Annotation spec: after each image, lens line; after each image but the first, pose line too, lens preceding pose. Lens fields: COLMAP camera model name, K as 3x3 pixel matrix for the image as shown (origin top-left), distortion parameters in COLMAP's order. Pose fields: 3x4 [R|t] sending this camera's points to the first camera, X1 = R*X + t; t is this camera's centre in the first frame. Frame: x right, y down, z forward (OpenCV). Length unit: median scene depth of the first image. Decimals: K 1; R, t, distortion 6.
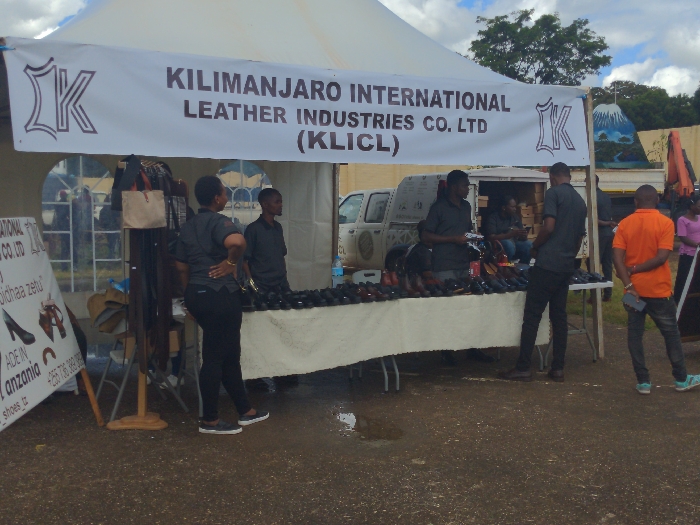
lens RADIAL K [[692.0, 0, 350.3], [0, 692.0, 261.7], [0, 0, 1]] dist [-0.001626, 0.000000]
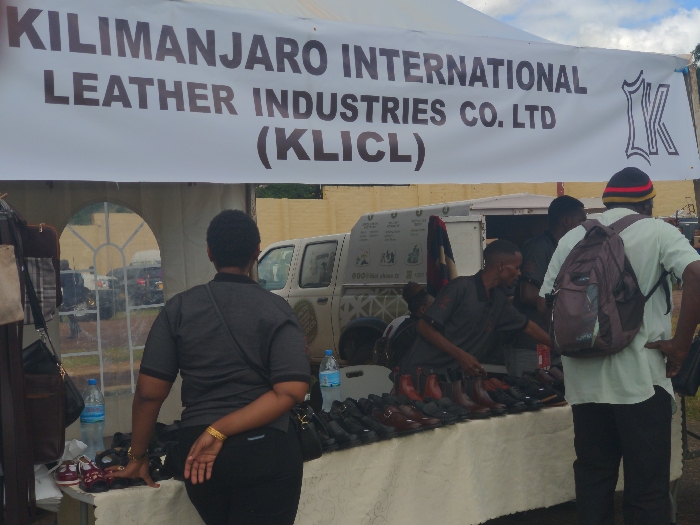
lens RADIAL K [[902.5, 0, 349.6], [0, 902.5, 263.0], [0, 0, 1]] dist [0.023497, 0.000000]
pose [[0.989549, -0.050946, 0.134895, -0.100758], [0.061636, 0.995178, -0.076297, -0.023098], [-0.130358, 0.083815, 0.987918, 0.282557]]
